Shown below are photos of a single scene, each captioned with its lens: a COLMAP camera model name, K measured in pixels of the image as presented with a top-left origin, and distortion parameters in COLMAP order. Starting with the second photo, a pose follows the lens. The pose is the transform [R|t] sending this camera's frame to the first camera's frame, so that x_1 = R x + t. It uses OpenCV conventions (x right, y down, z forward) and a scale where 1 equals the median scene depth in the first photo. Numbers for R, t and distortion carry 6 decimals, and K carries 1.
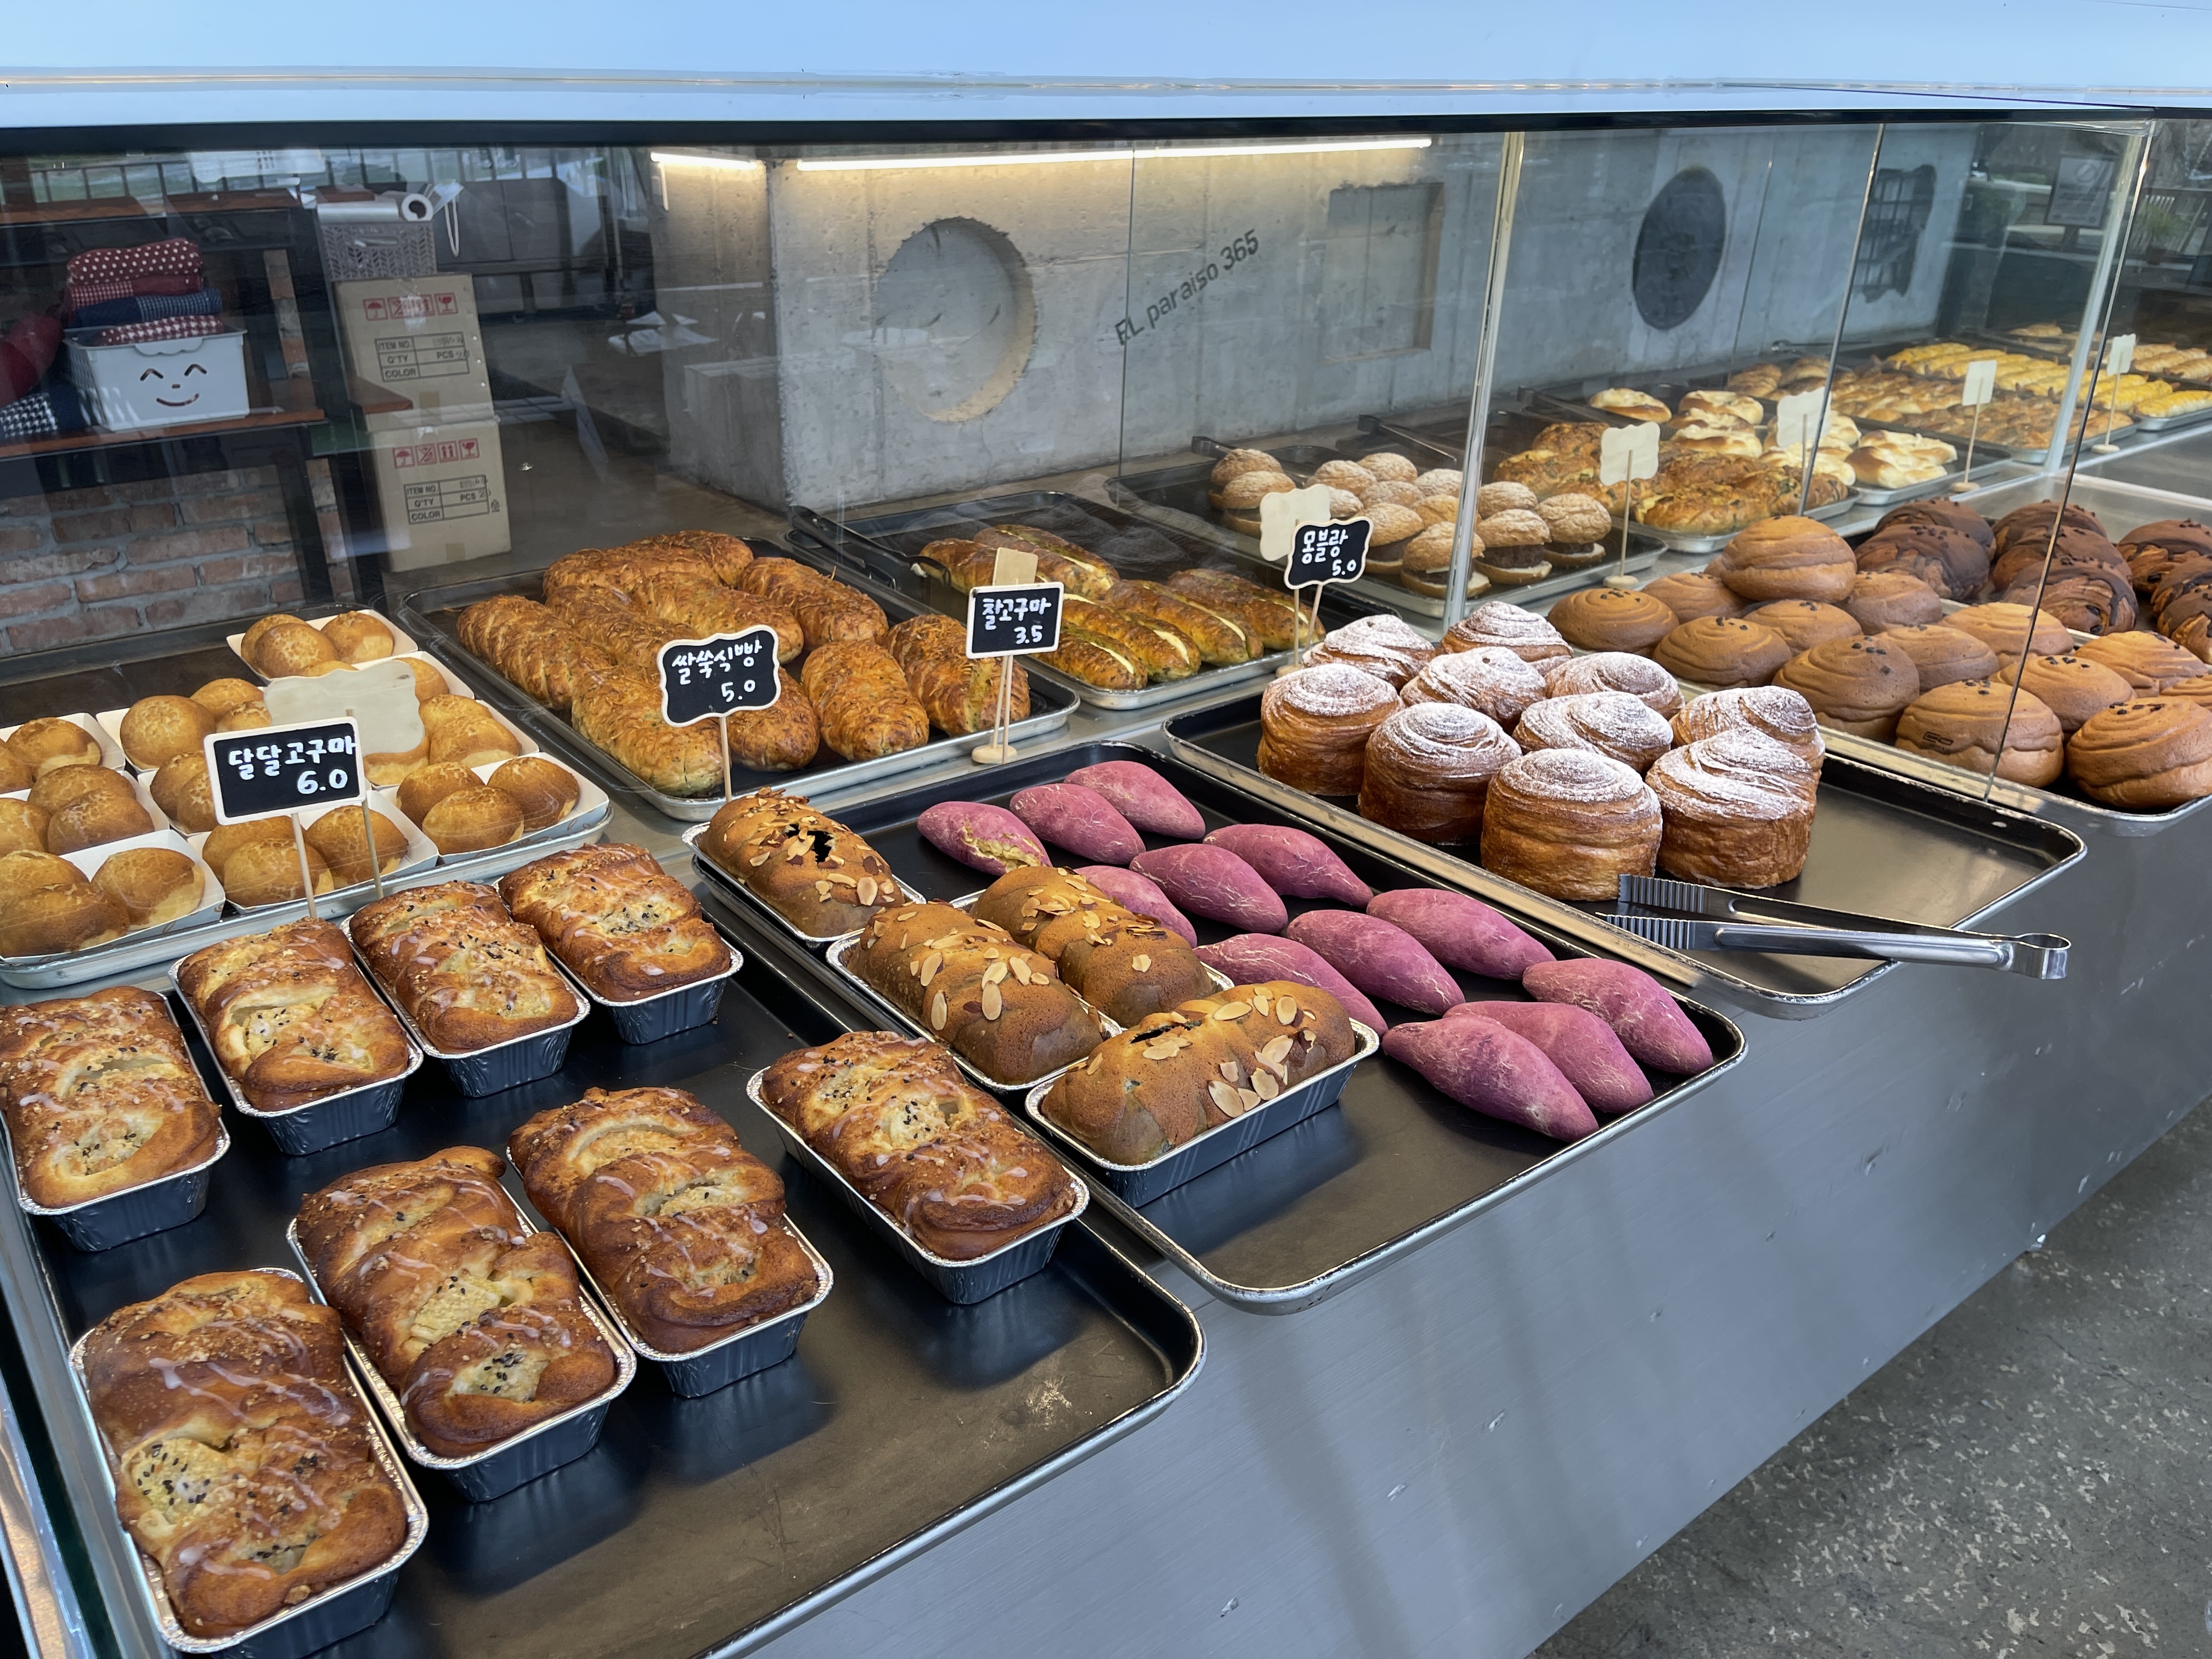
lens RADIAL K [[1680.4, 0, 1094.9], [0, 1680.4, 845.3], [0, 0, 1]] dist [0.042189, -0.039877]
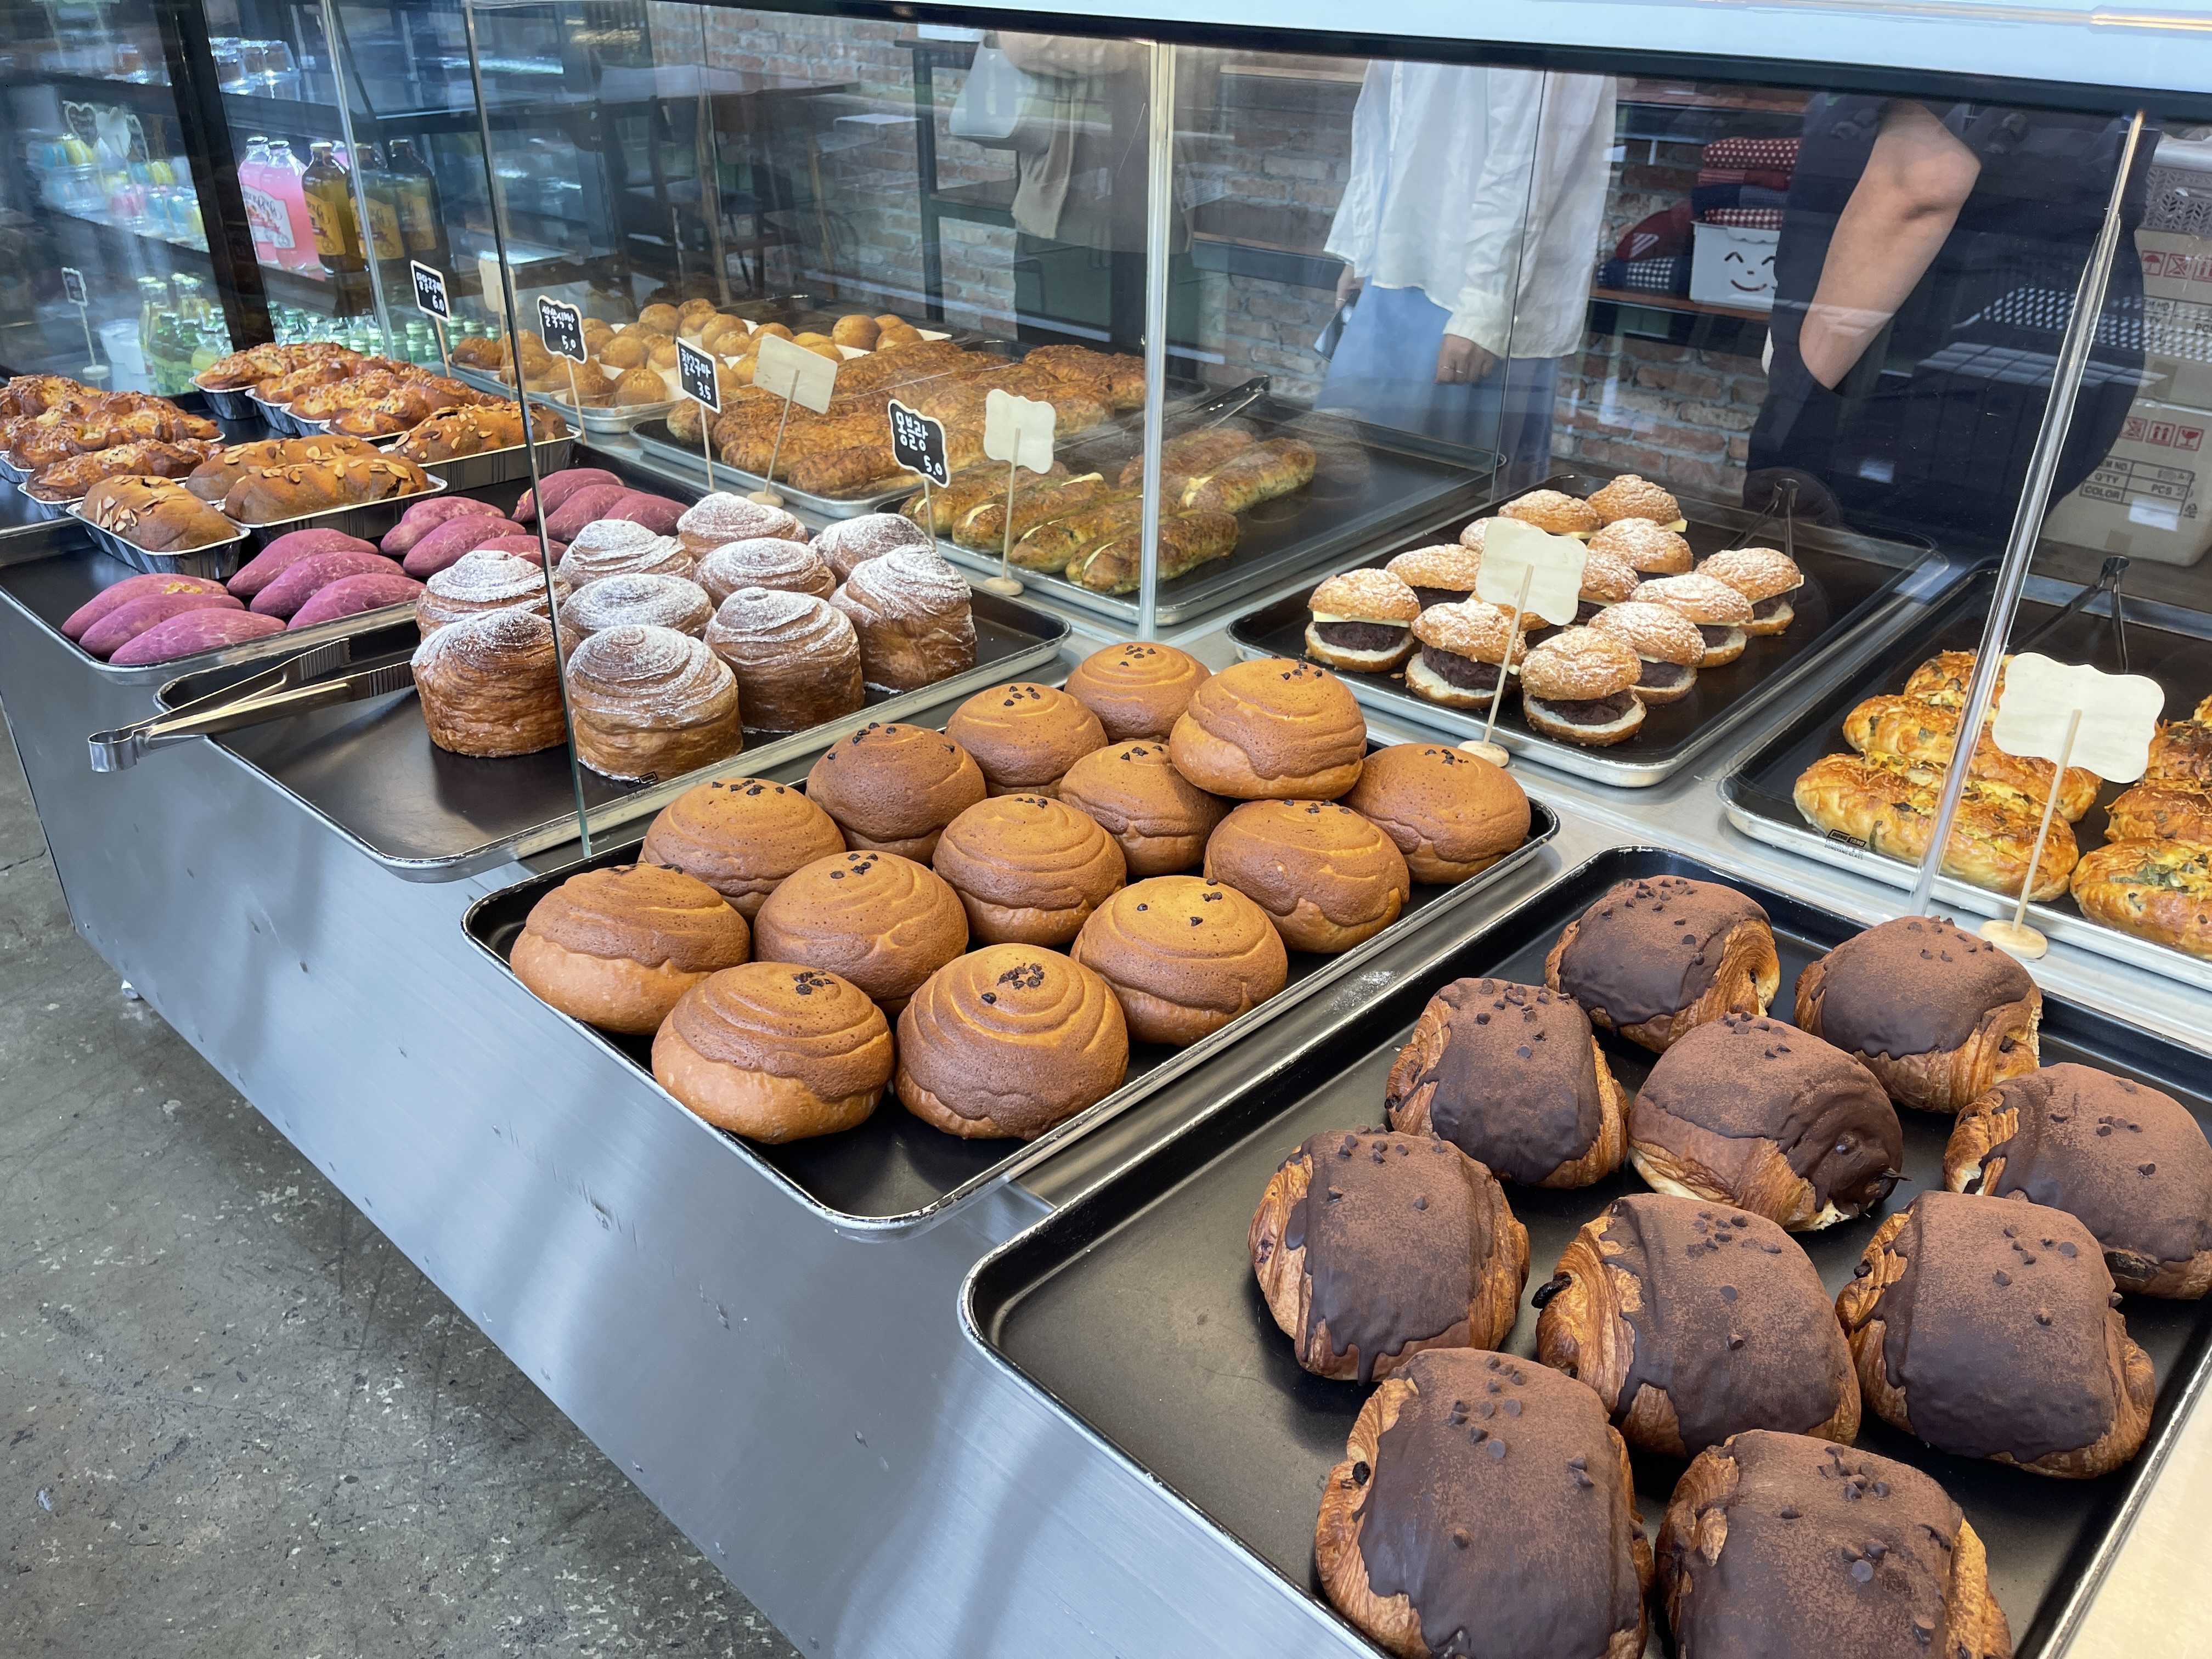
lens RADIAL K [[1680.4, 0, 1101.7], [0, 1680.4, 817.8], [0, 0, 1]] dist [0.042189, -0.039877]
pose [[0.151436, 0.450670, -0.879752, 1.281590], [-0.435889, 0.829254, 0.349769, -0.437097], [0.887168, 0.330507, 0.322021, 0.961001]]
